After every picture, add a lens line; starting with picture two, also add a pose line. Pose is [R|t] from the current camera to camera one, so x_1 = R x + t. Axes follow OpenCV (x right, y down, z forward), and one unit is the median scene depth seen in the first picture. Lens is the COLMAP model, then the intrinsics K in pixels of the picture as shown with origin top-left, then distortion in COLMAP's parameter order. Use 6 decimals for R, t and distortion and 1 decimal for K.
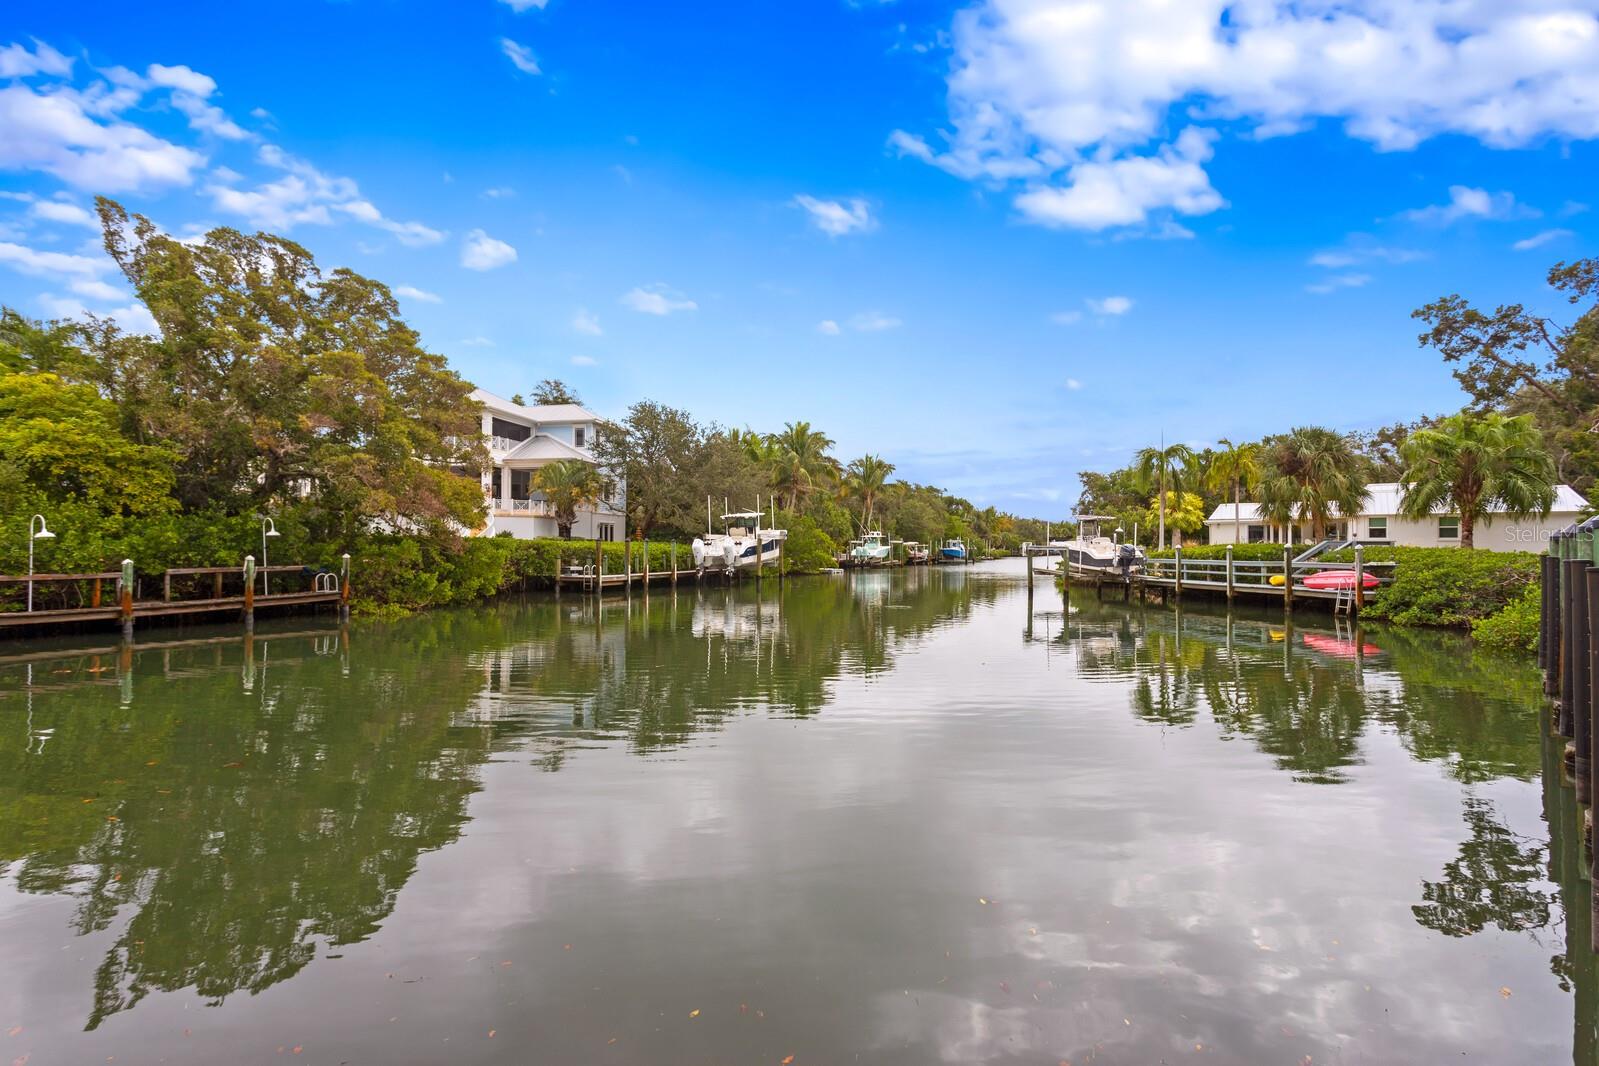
lens RADIAL K [[877.6, 0, 799.5], [0, 877.6, 533.0], [0, 0, 1]] dist [-0.004770, -0.000421]
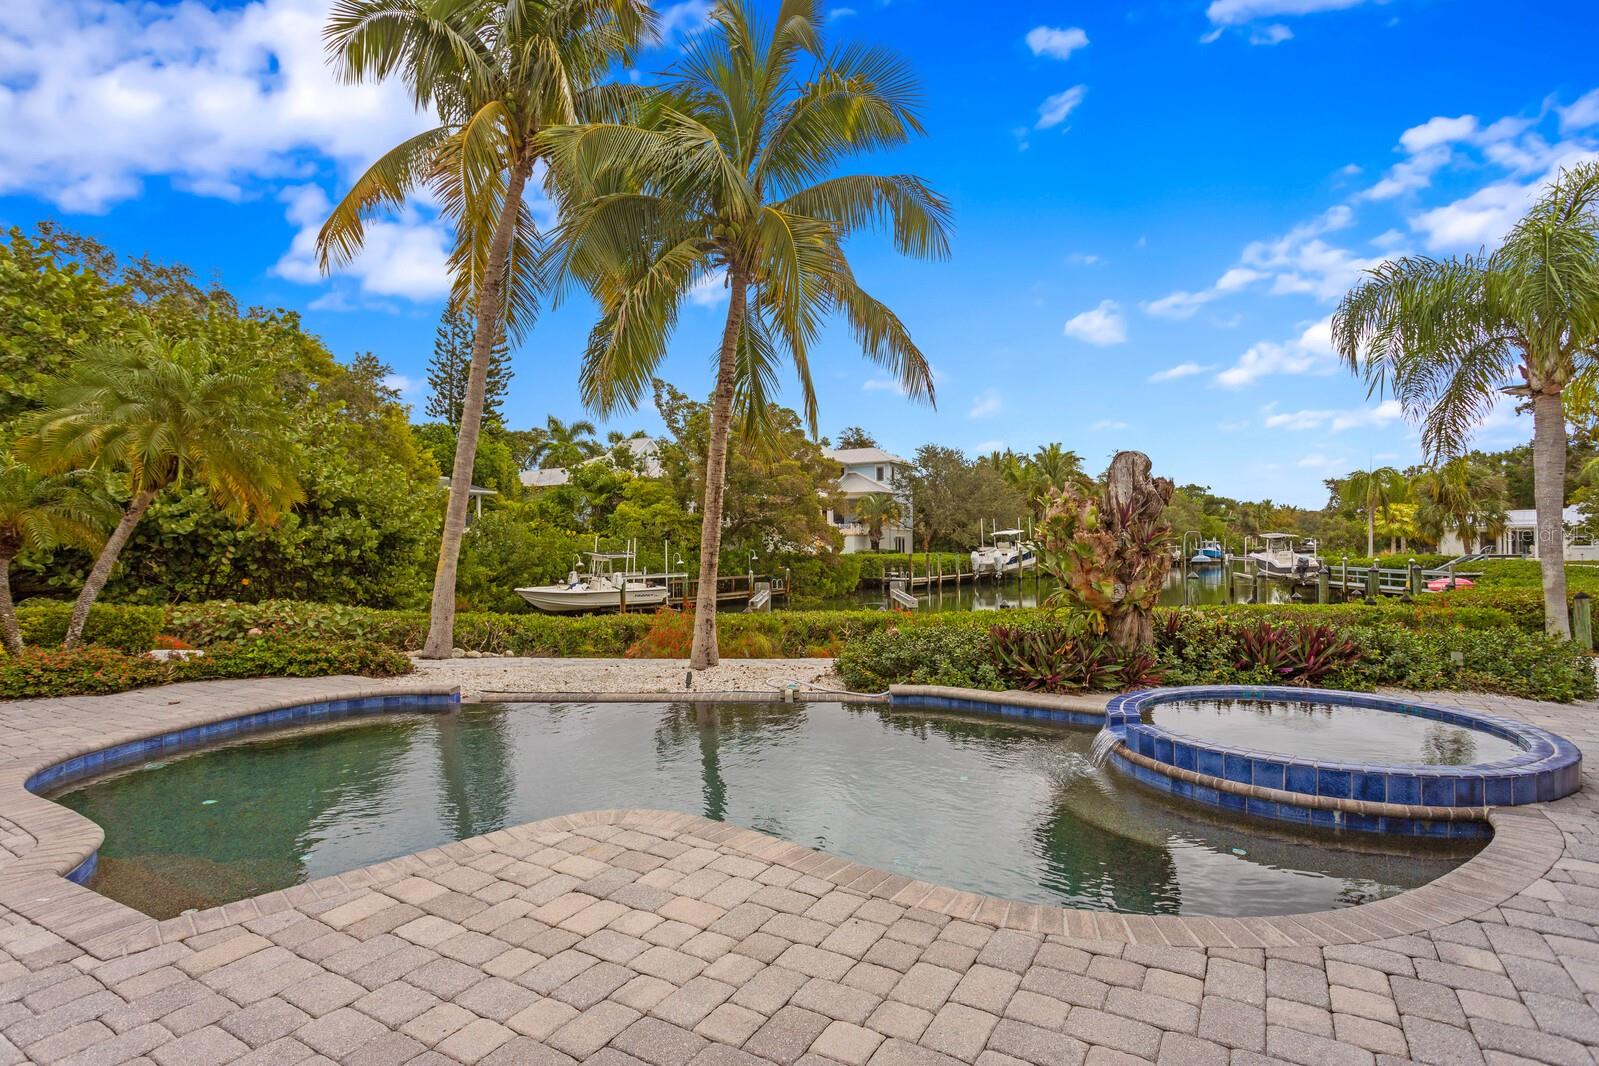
lens RADIAL K [[812.3, 0, 799.5], [0, 812.3, 533.0], [0, 0, 1]] dist [0.000953, -0.000008]
pose [[0.953106, -0.015159, -0.302256, 0.007820], [0.014939, 0.999884, -0.003039, -0.019361], [0.302267, -0.001619, 0.953222, -0.265573]]
